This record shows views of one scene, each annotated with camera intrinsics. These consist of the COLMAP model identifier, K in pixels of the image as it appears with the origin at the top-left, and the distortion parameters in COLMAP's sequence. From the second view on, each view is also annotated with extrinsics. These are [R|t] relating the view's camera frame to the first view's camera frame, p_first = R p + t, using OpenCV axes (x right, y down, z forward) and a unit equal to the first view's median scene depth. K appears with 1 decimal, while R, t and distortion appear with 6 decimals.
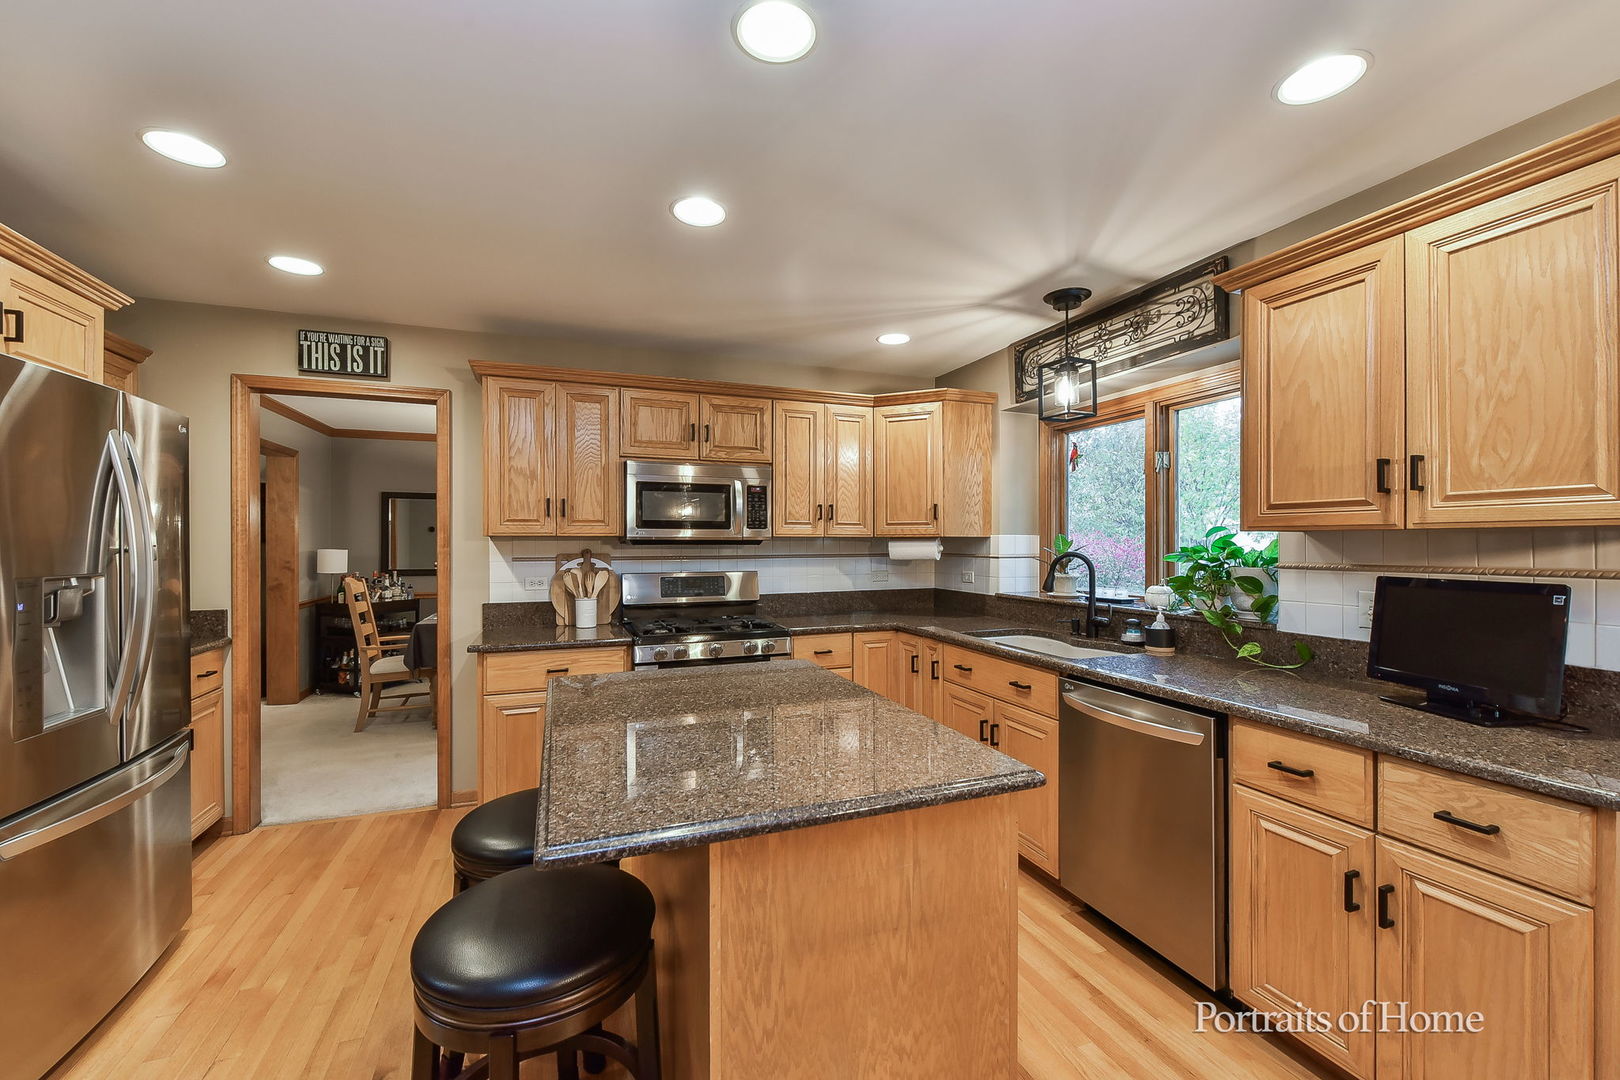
lens RADIAL K [[647.7, 0, 802.7], [0, 647.7, 544.1], [0, 0, 1]] dist [-0.001869, -0.000270]
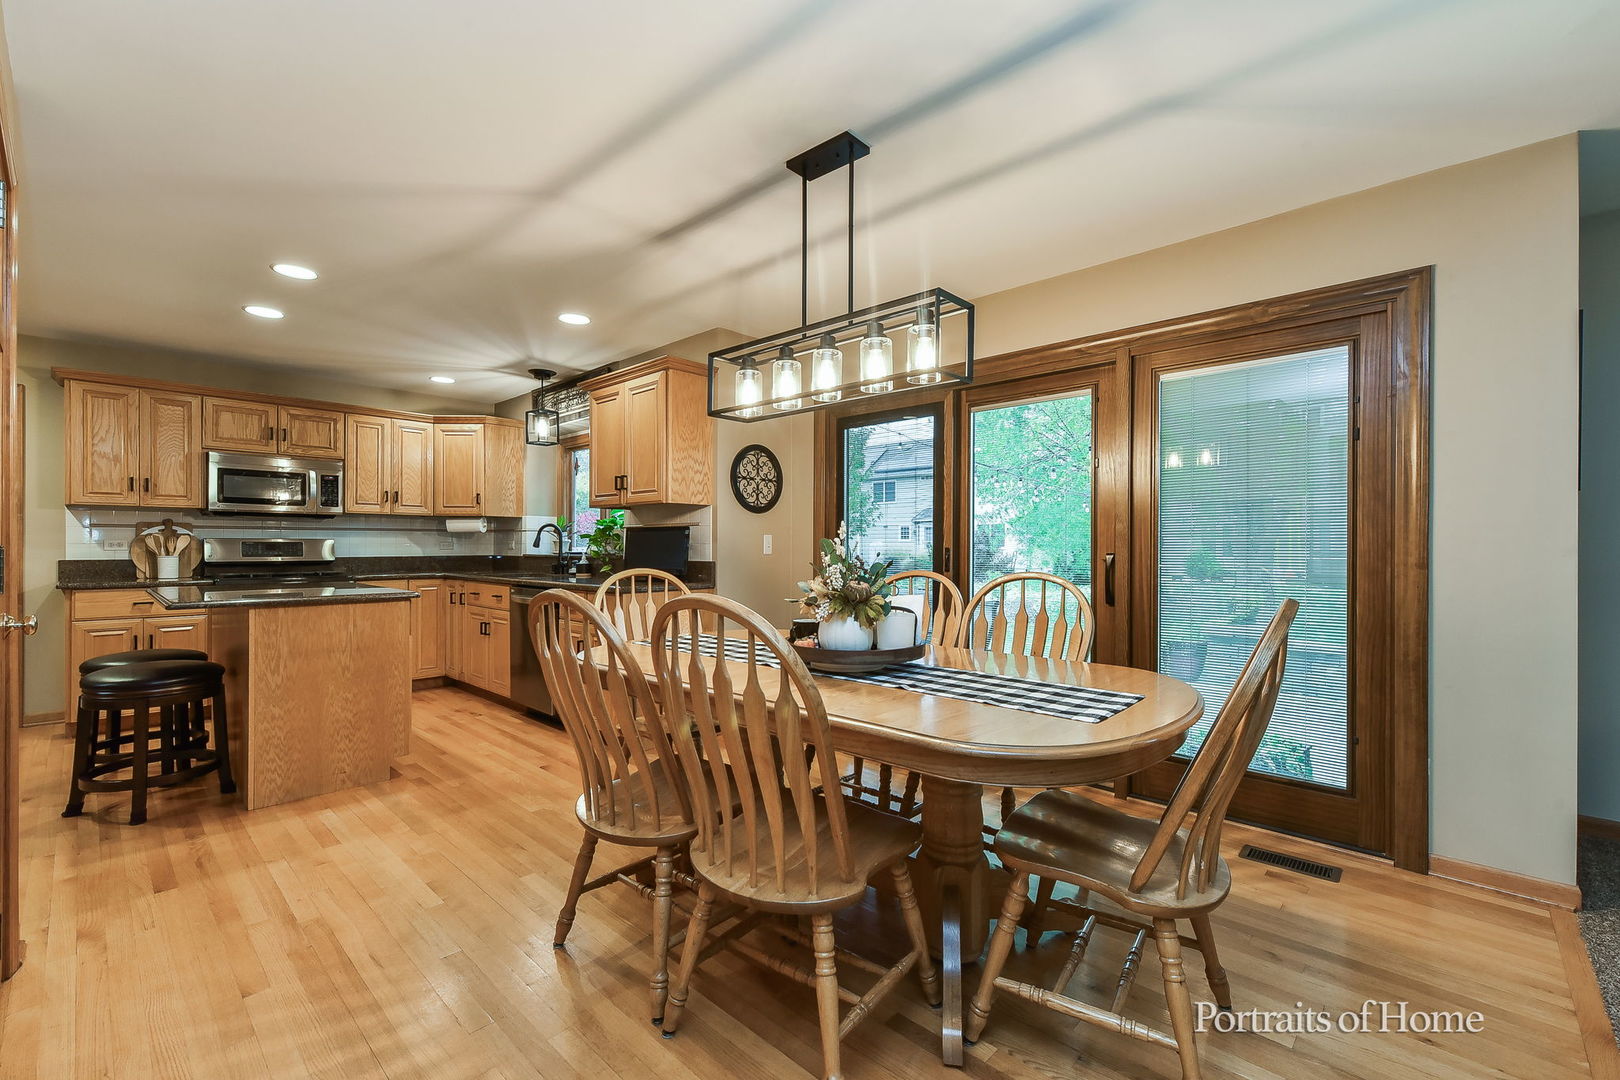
lens RADIAL K [[681.5, 0, 813.0], [0, 681.5, 545.1], [0, 0, 1]] dist [-0.004987, -0.000528]
pose [[0.894649, 0.003080, 0.446760, 0.214578], [-0.000945, 0.999987, -0.005001, 0.068243], [-0.446769, 0.004052, 0.894640, -0.793476]]
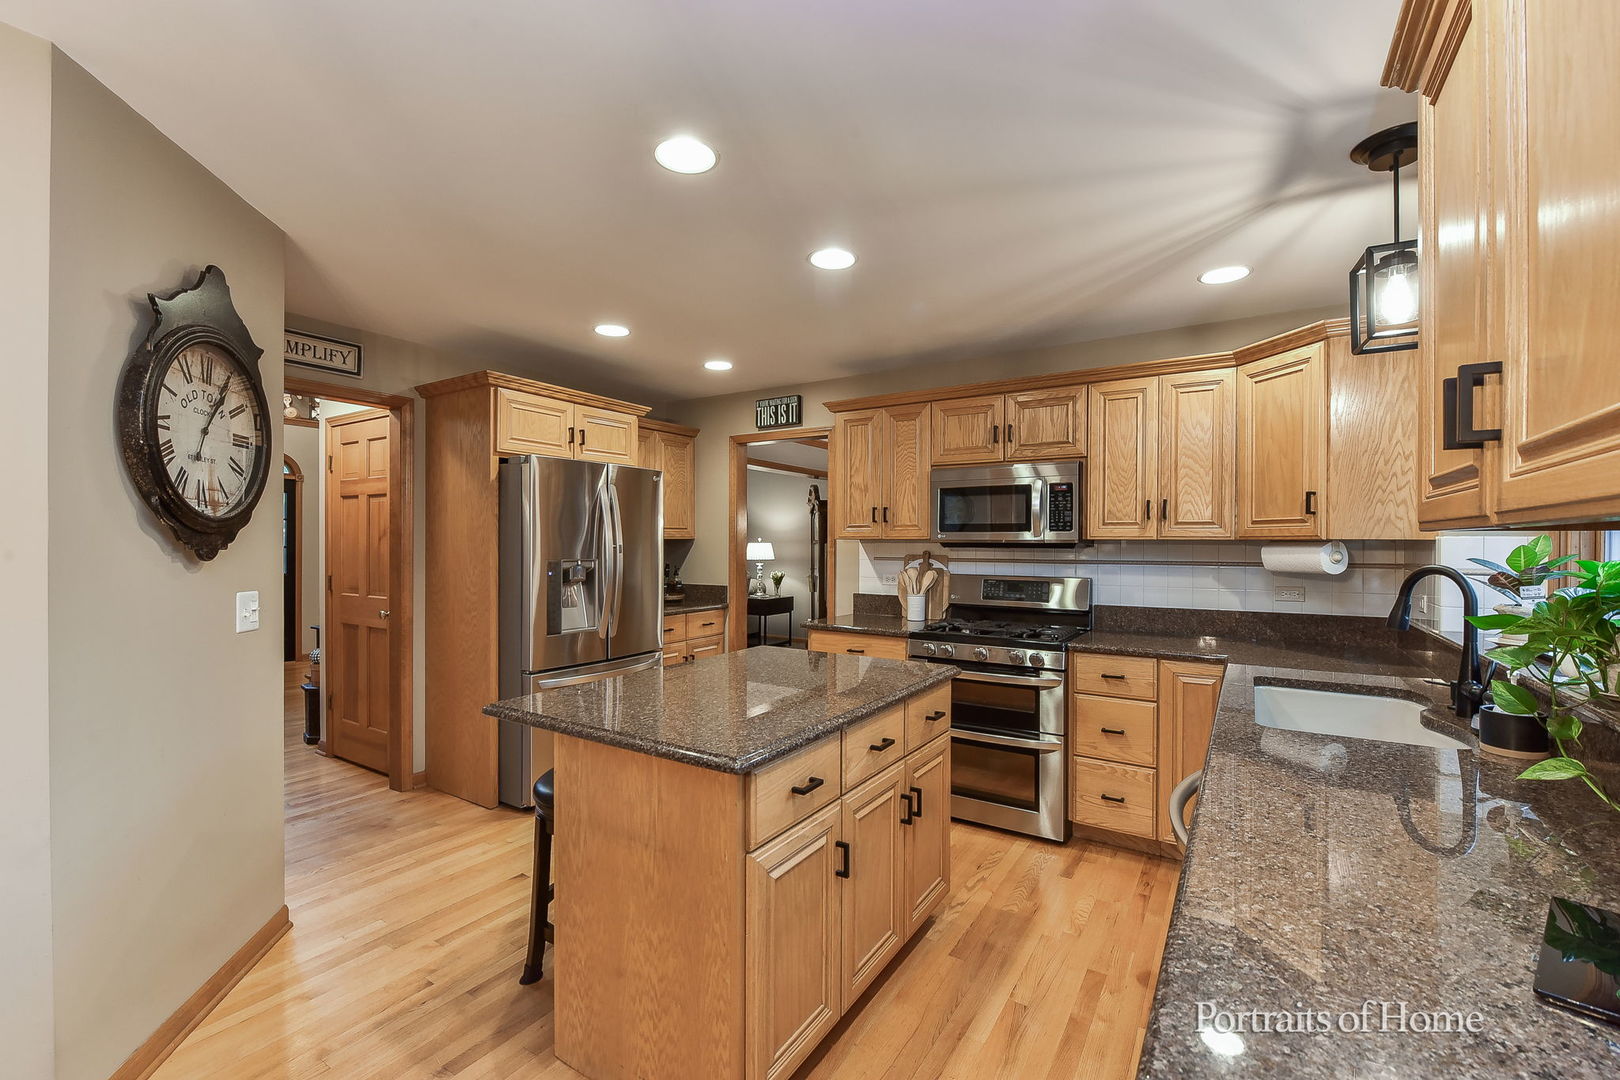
lens RADIAL K [[681.5, 0, 817.6], [0, 681.5, 542.3], [0, 0, 1]] dist [-0.004987, -0.000528]
pose [[0.596936, 0.002328, -0.802286, 0.516153], [-0.006384, 0.999978, -0.001848, -0.003688], [0.802264, 0.006225, 0.596937, 0.164581]]
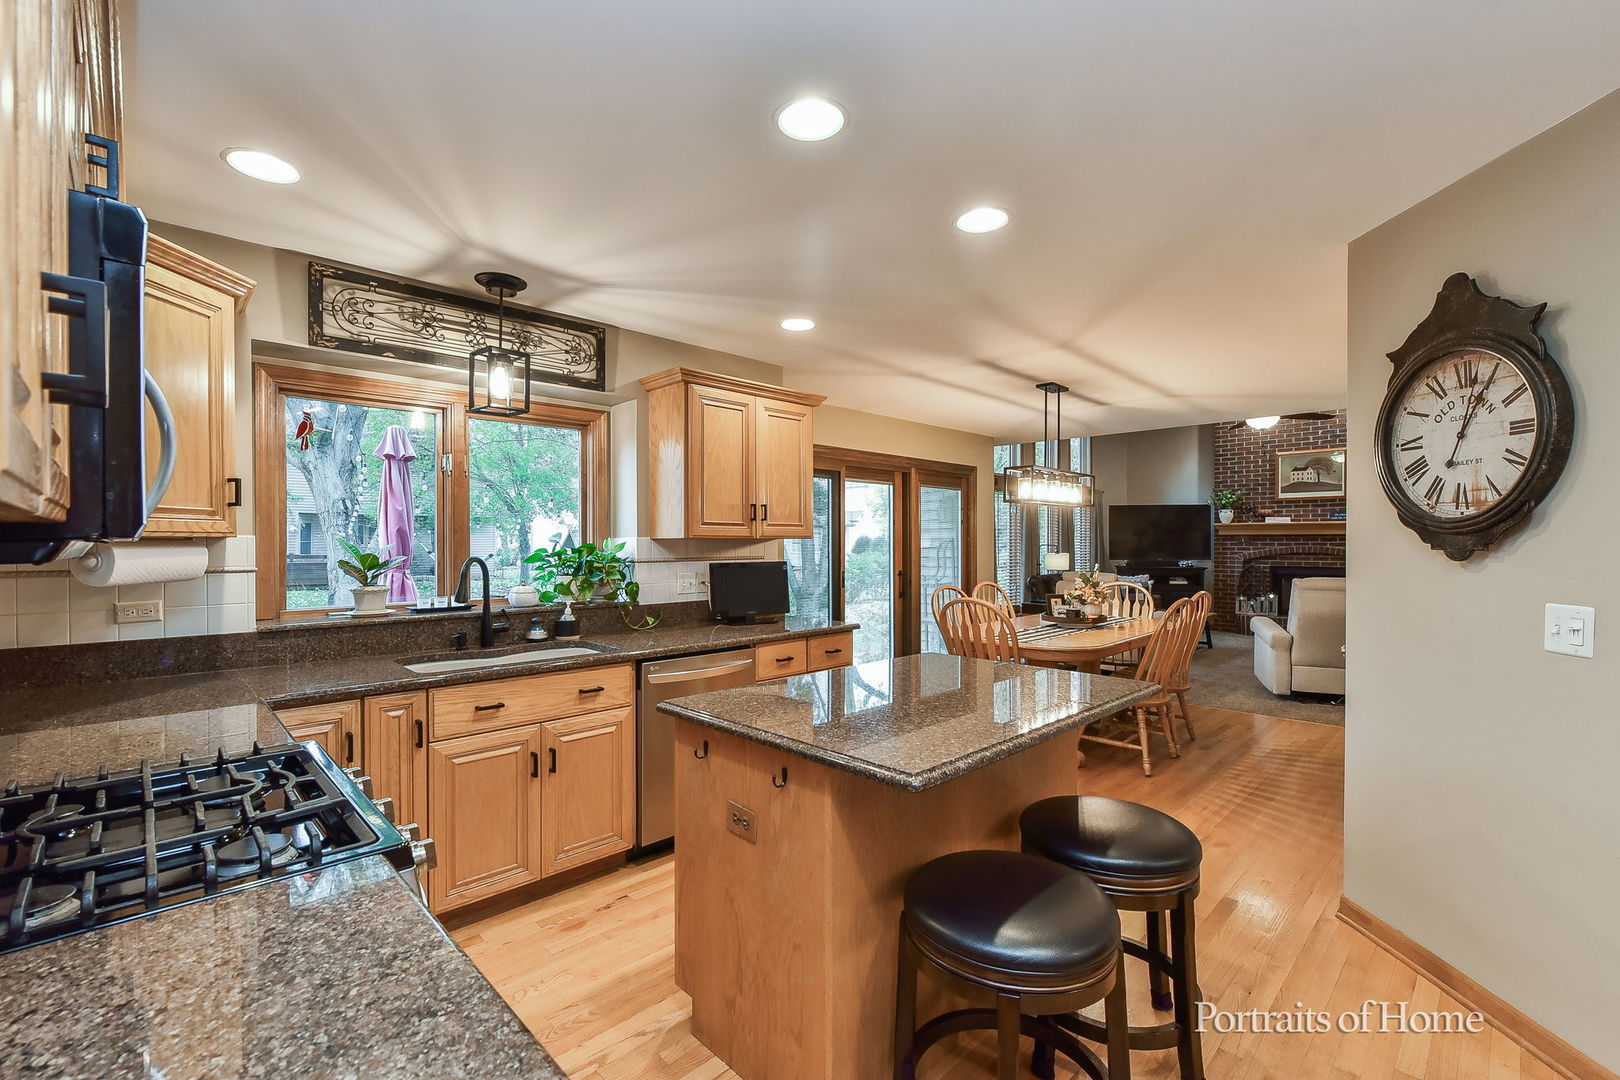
lens RADIAL K [[681.5, 0, 811.6], [0, 681.5, 539.6], [0, 0, 1]] dist [-0.004987, -0.000528]
pose [[-0.385926, 0.008263, 0.922493, -0.578274], [0.003186, 0.999966, -0.007624, -0.001899], [-0.922524, -0.000003, -0.385939, 0.840098]]
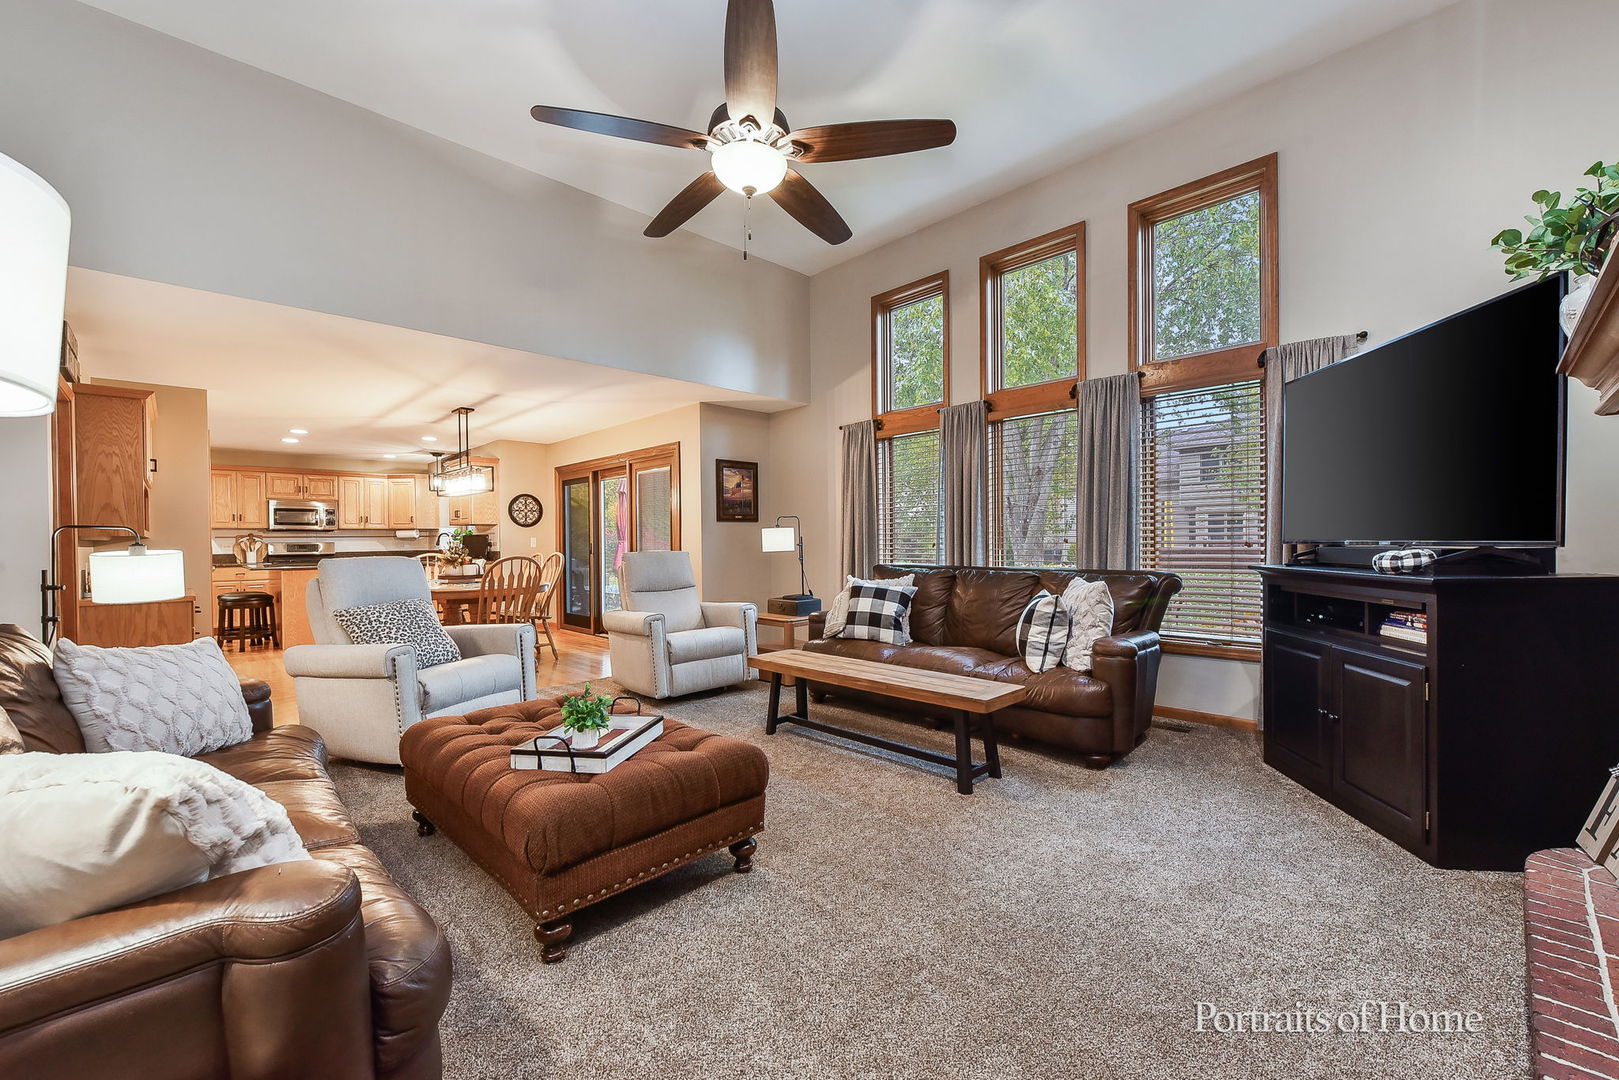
lens RADIAL K [[681.1, 0, 825.3], [0, 681.1, 546.5], [0, 0, 1]] dist [-0.004987, -0.000528]
pose [[0.919537, -0.011902, 0.392824, 0.737136], [0.010790, 0.999929, 0.005038, 0.073804], [-0.392856, -0.000394, 0.919600, -2.481789]]
